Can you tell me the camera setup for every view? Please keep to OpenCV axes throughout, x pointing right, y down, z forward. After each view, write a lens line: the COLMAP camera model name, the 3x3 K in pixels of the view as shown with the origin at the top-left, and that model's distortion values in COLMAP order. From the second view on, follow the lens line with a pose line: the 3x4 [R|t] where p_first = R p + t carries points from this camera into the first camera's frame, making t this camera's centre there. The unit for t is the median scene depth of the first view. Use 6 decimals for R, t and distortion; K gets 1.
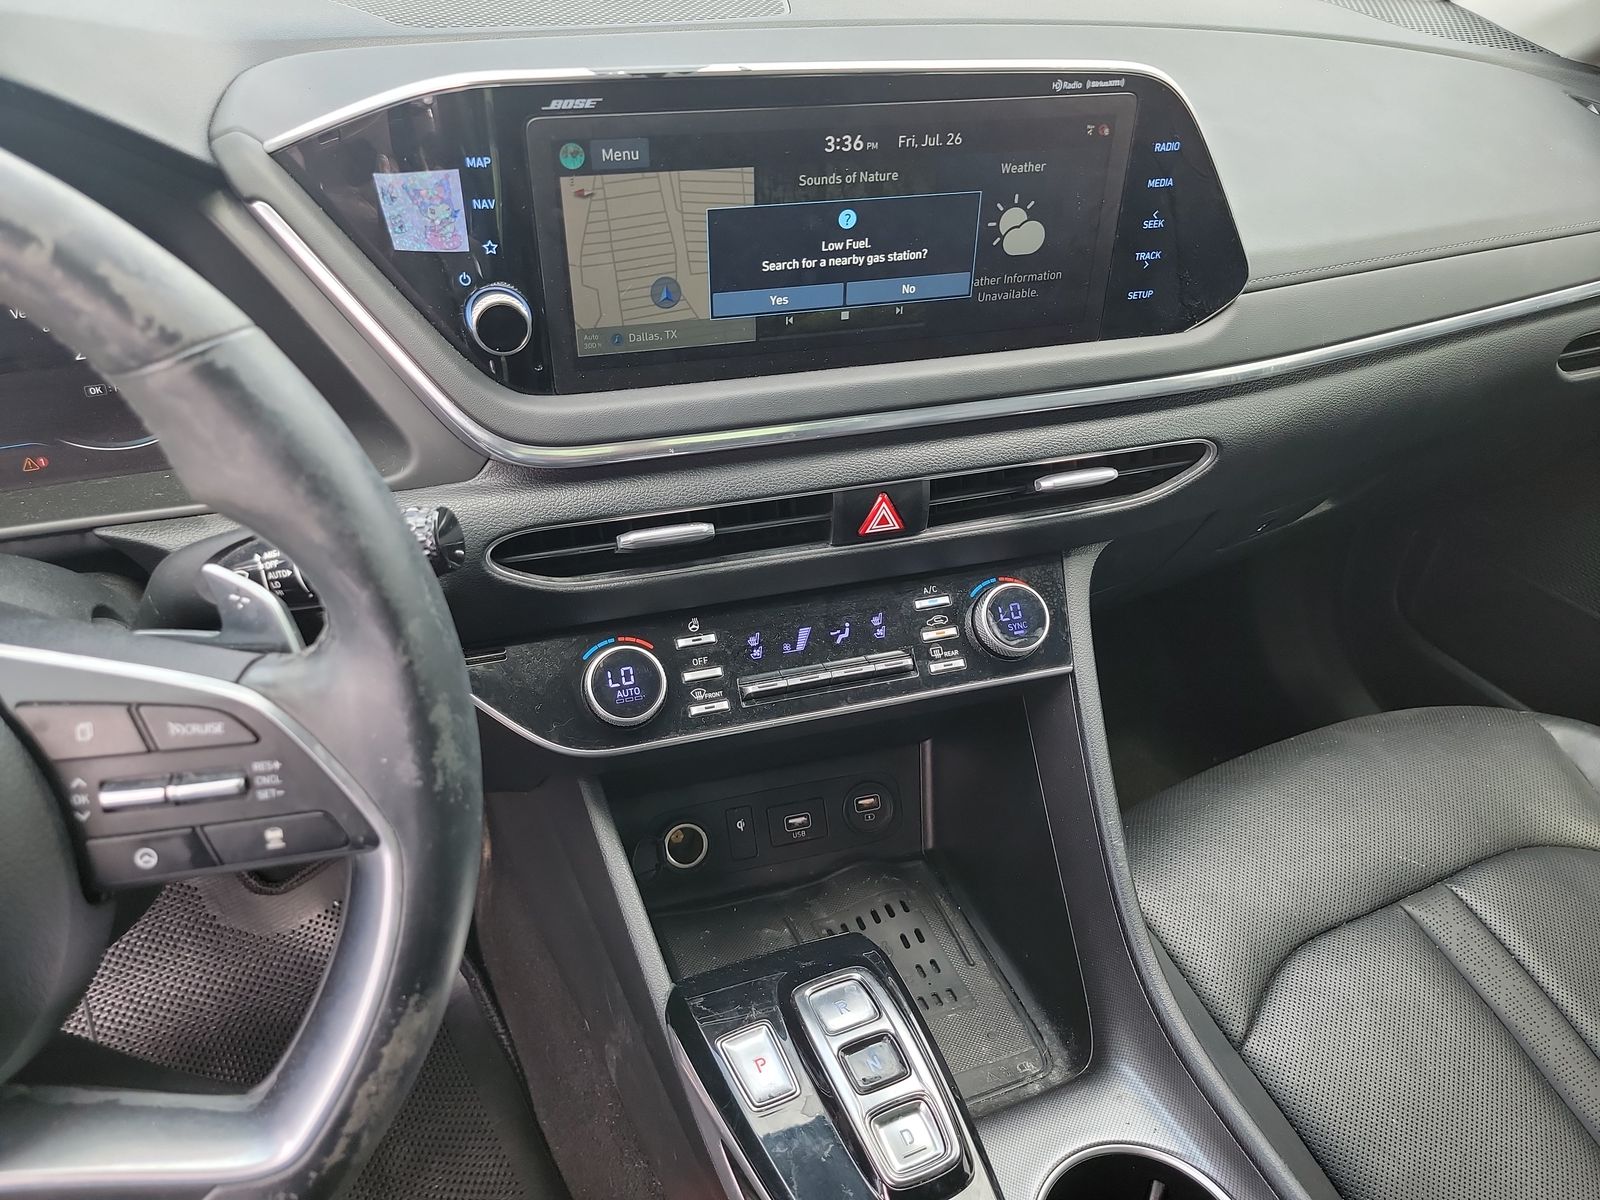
lens RADIAL K [[1298.2, 0, 832.3], [0, 1298.2, 595.5], [0, 0, 1]] dist [0.069916, -0.090073]
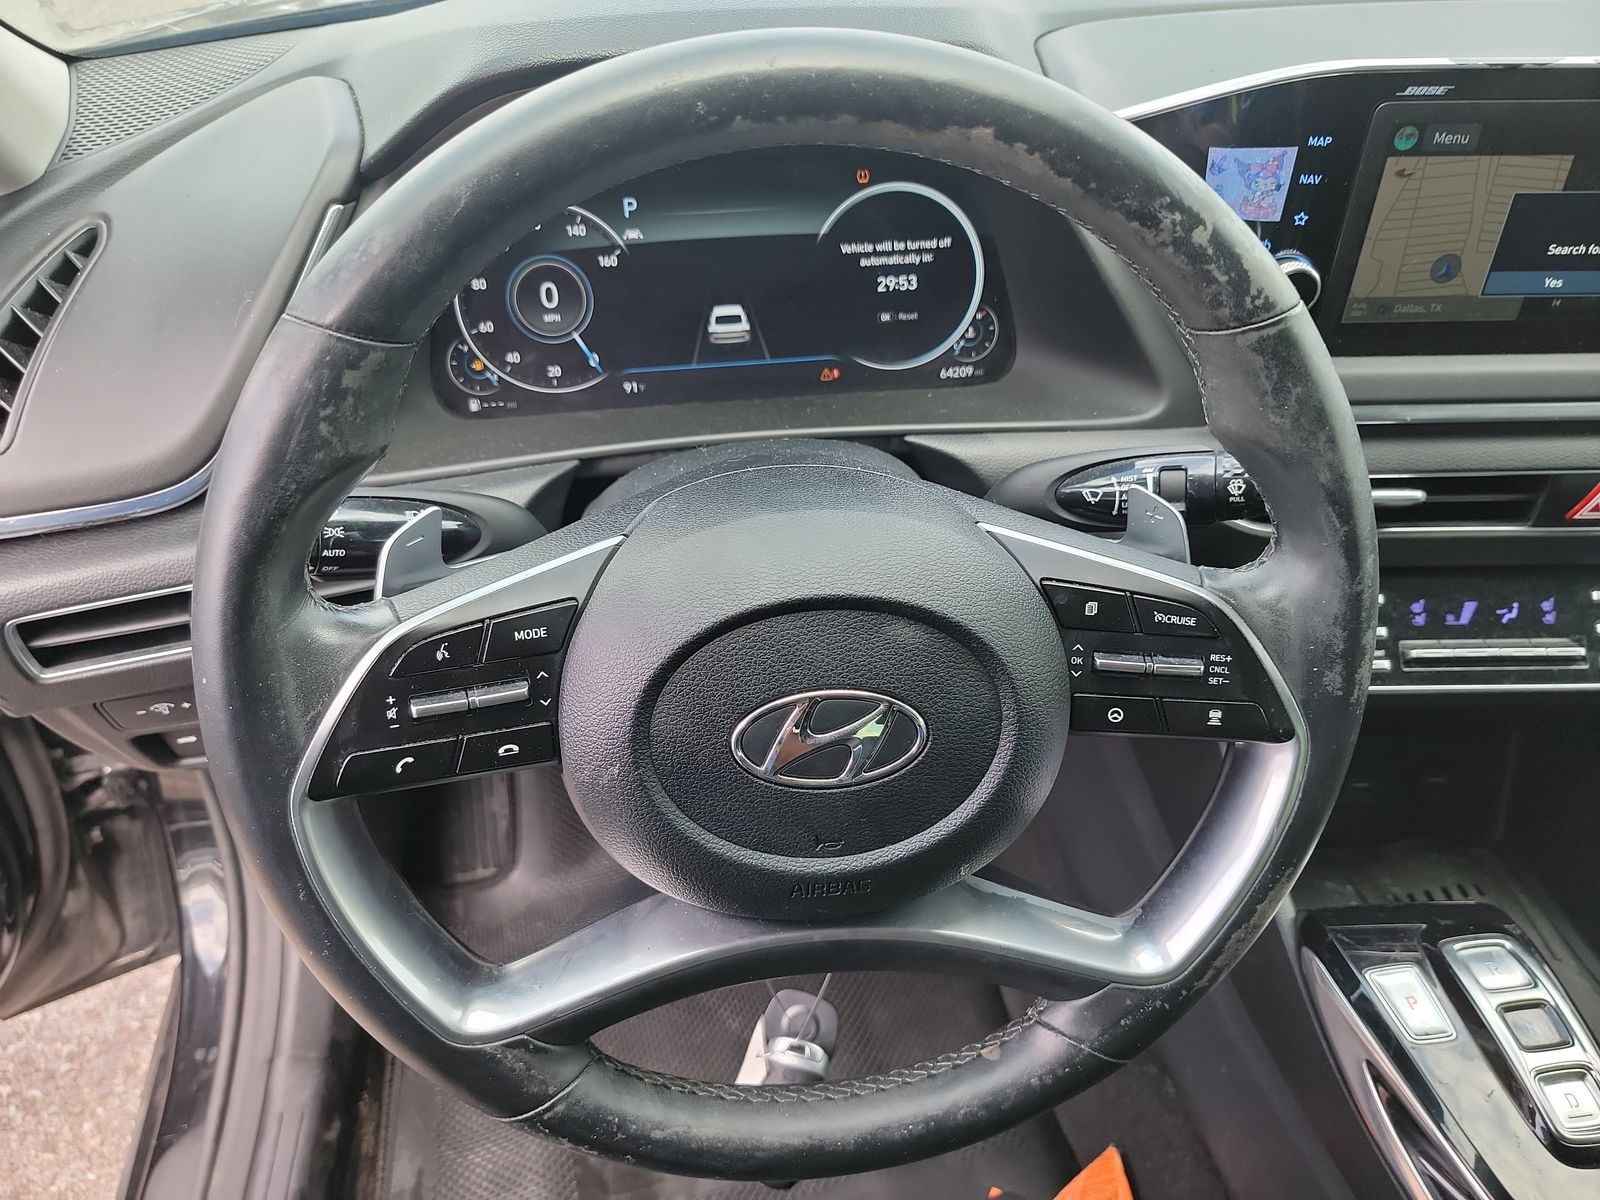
lens RADIAL K [[1298.2, 0, 832.3], [0, 1298.2, 595.5], [0, 0, 1]] dist [0.069916, -0.090073]
pose [[0.950282, 0.147221, -0.274392, -0.268331], [-0.134315, 0.988781, 0.065352, 0.024670], [0.280935, -0.025248, 0.959395, -0.158310]]
